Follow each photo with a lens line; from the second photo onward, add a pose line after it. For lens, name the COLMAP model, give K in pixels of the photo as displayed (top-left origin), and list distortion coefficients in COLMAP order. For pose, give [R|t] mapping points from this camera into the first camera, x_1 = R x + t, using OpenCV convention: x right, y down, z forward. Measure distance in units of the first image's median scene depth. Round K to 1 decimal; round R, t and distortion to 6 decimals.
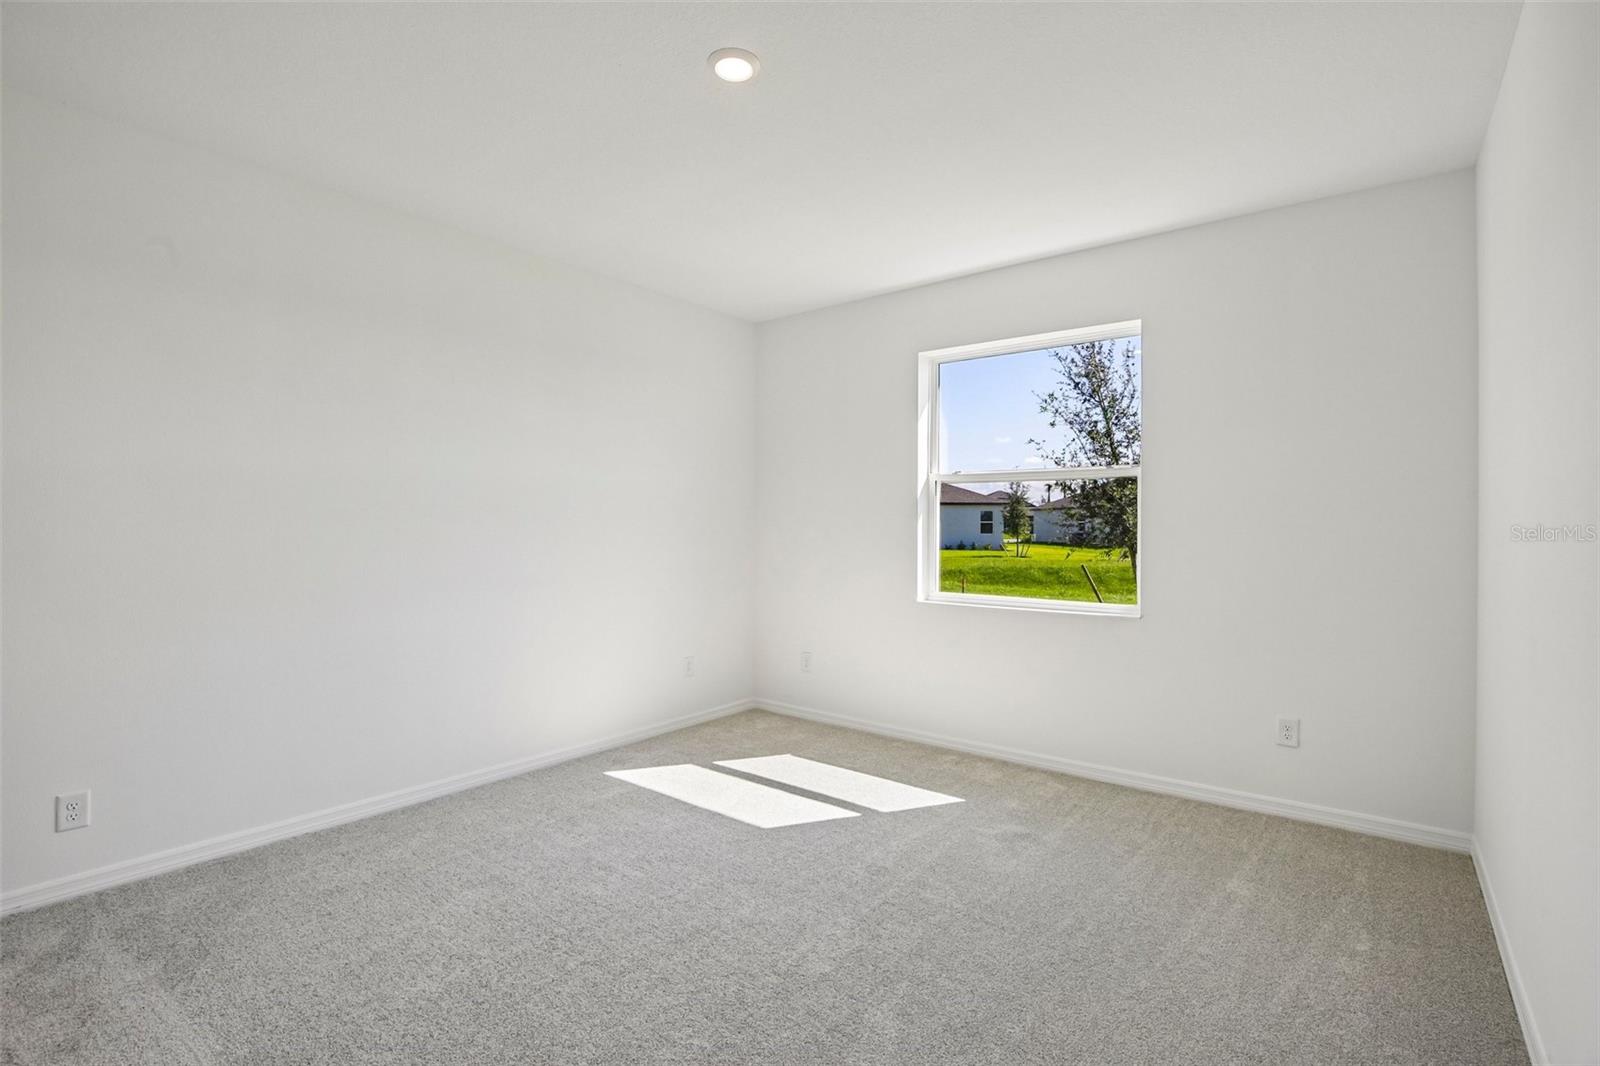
lens RADIAL K [[733.0, 0, 815.3], [0, 733.0, 525.8], [0, 0, 1]] dist [-0.038552, 0.008498]
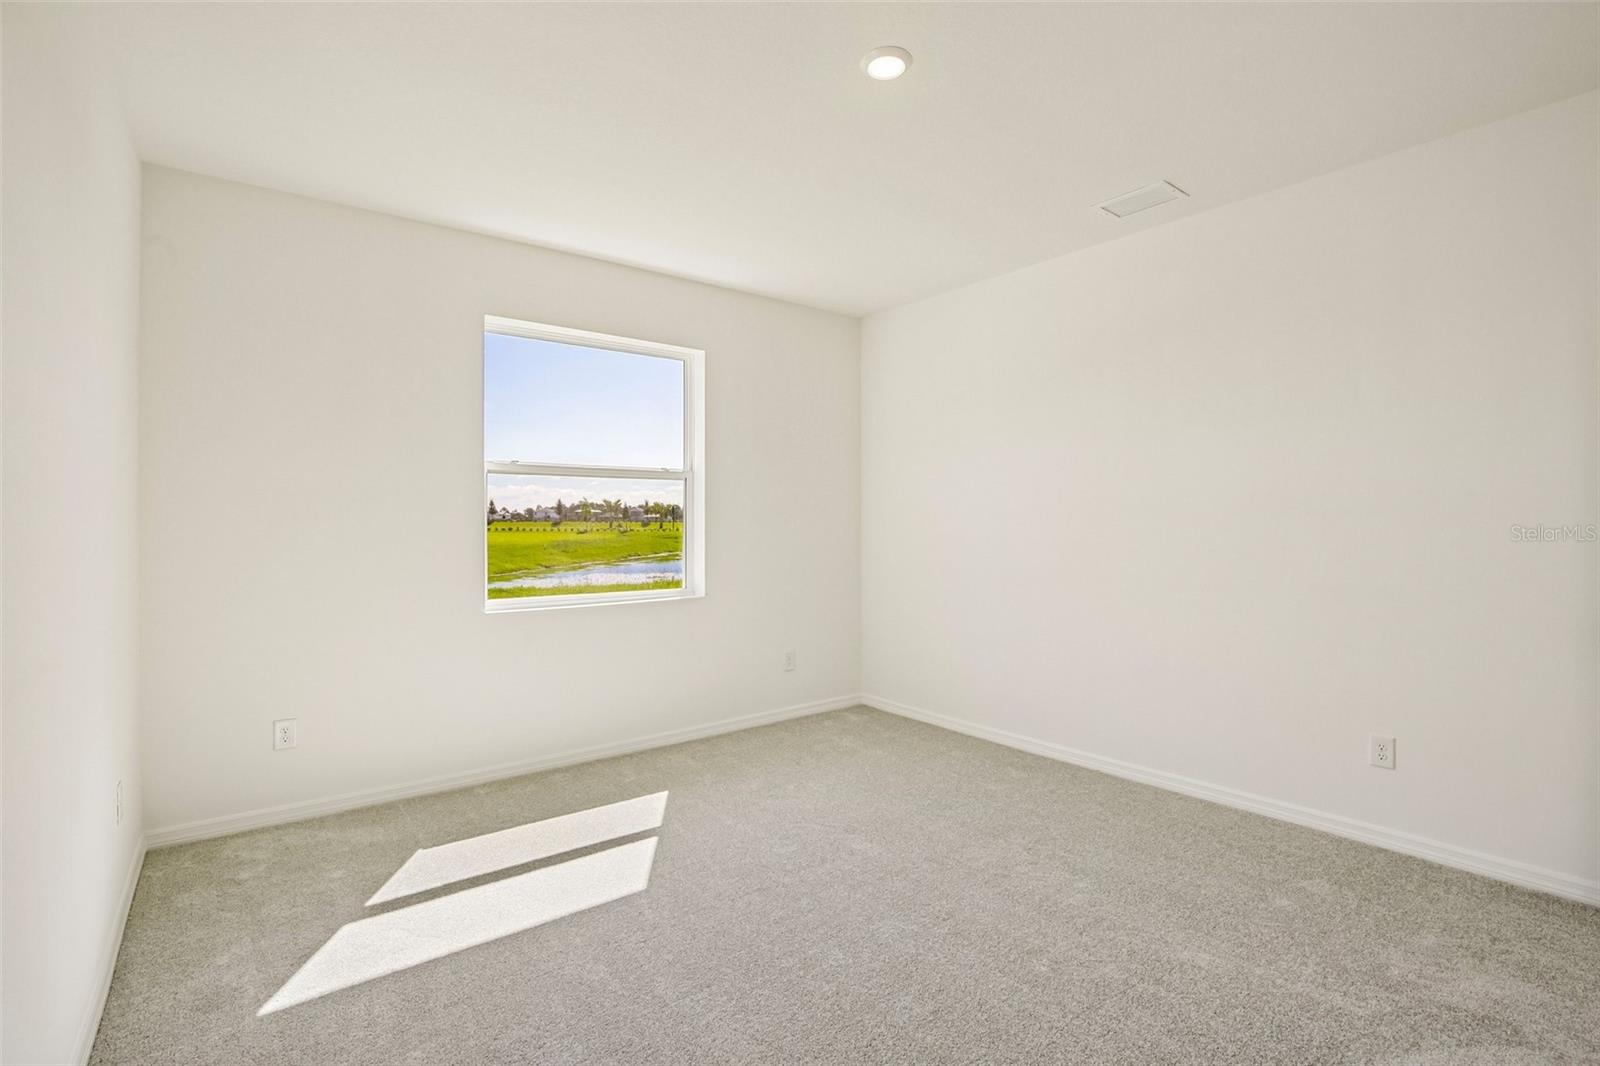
lens RADIAL K [[738.6, 0, 811.7], [0, 738.6, 527.9], [0, 0, 1]] dist [-0.022155, 0.000440]
pose [[0.245554, -0.010315, 0.969328, -0.679928], [0.009498, 0.999921, 0.008235, 0.003223], [-0.969336, 0.007185, 0.245633, 0.508723]]
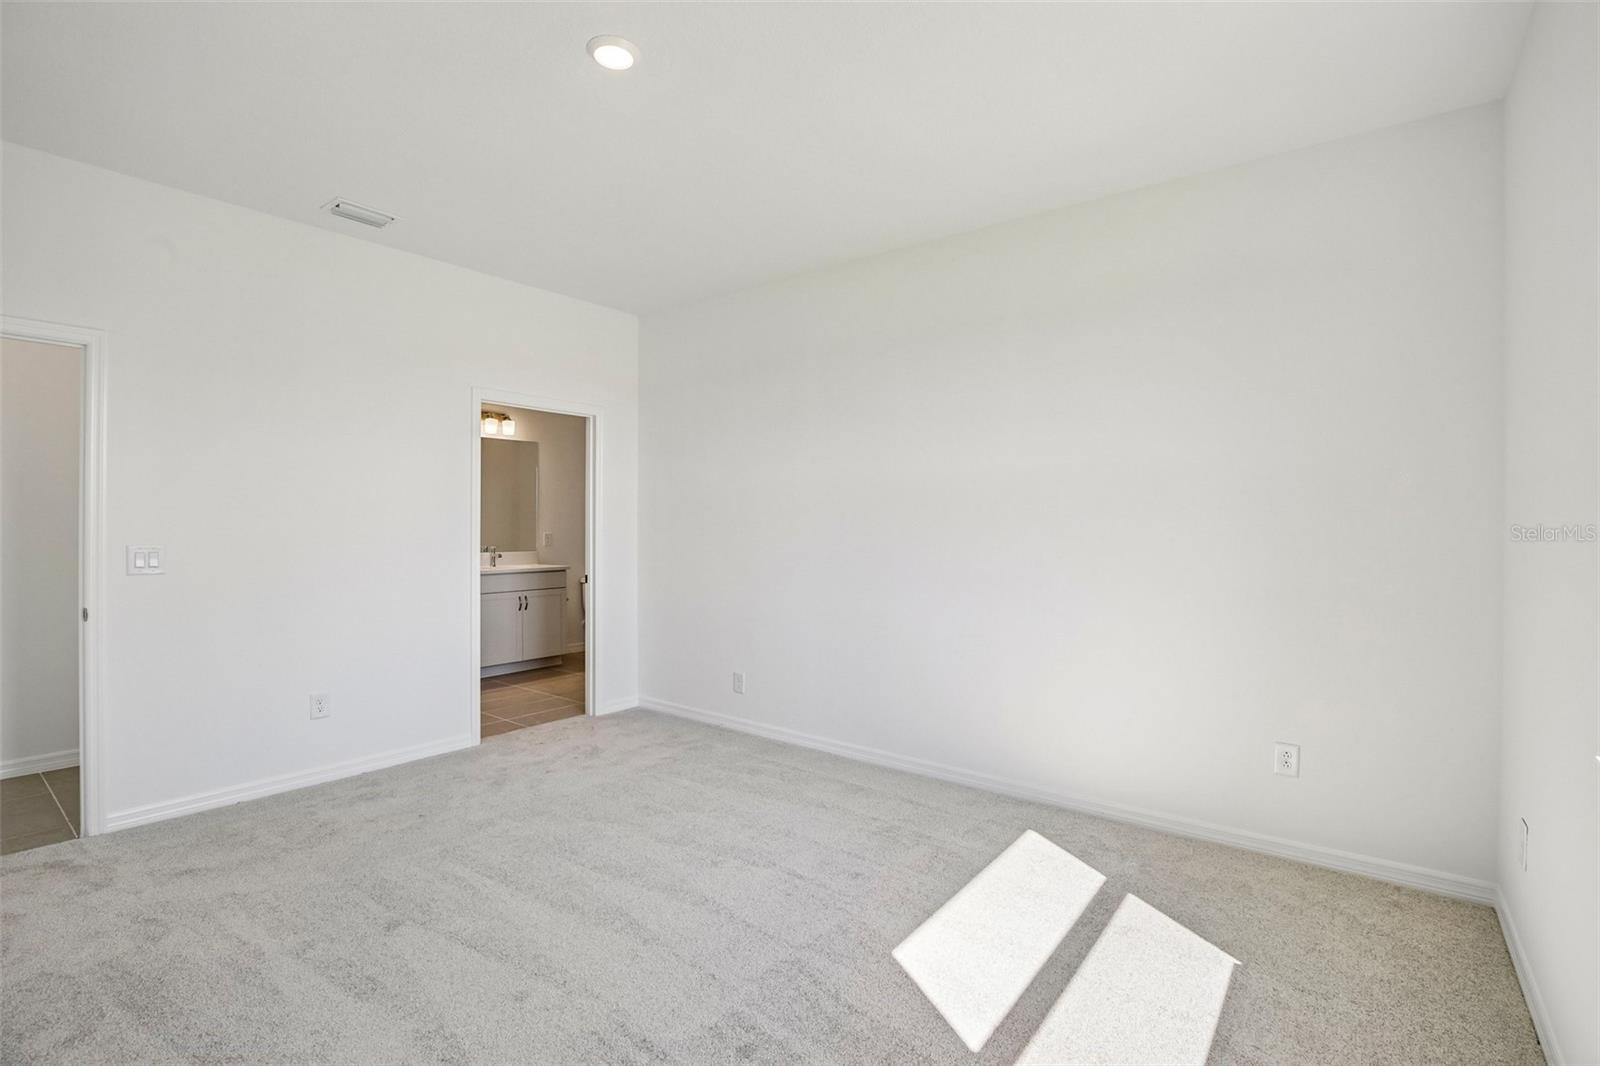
lens RADIAL K [[733.0, 0, 815.3], [0, 733.0, 525.8], [0, 0, 1]] dist [-0.038552, 0.008498]
pose [[0.011485, 0.000620, -0.999934, 0.518559], [-0.007977, 0.999968, 0.000528, 0.005194], [0.999902, 0.007970, 0.011490, 0.758857]]
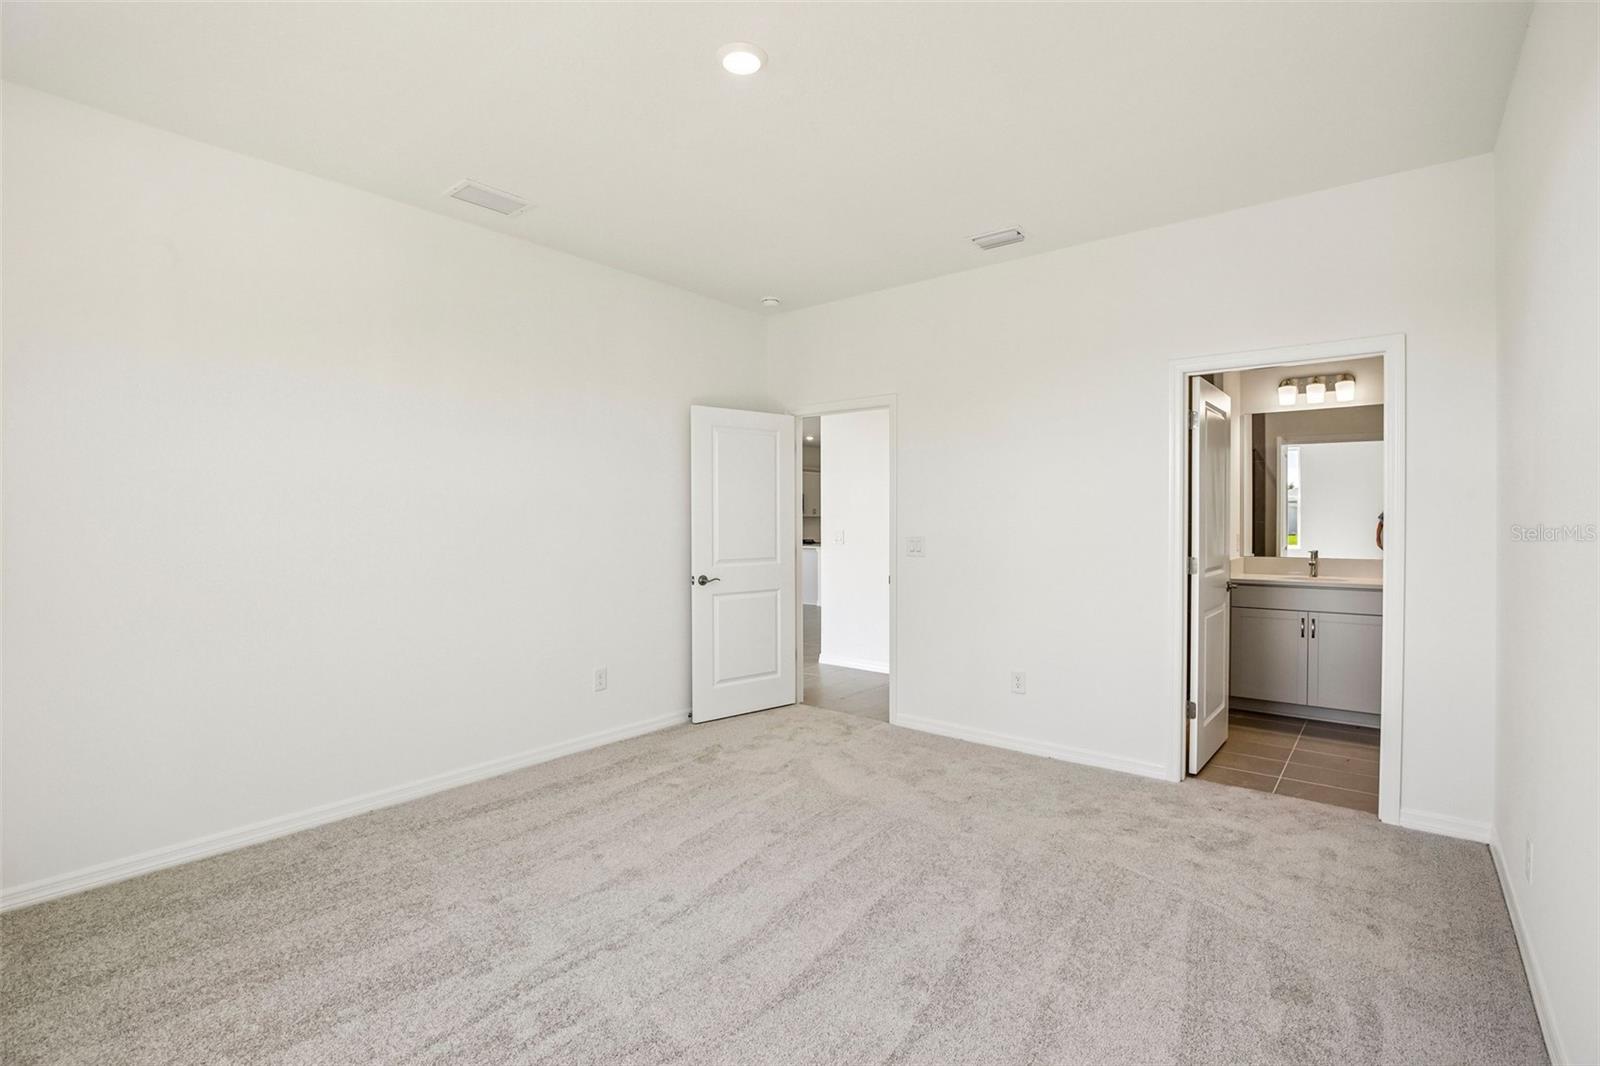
lens RADIAL K [[733.0, 0, 815.3], [0, 733.0, 525.8], [0, 0, 1]] dist [-0.038552, 0.008498]
pose [[-0.999886, -0.003997, 0.014539, -0.143319], [-0.003843, 0.999936, 0.010642, 0.005915], [-0.014581, 0.010585, -0.999838, 1.196861]]
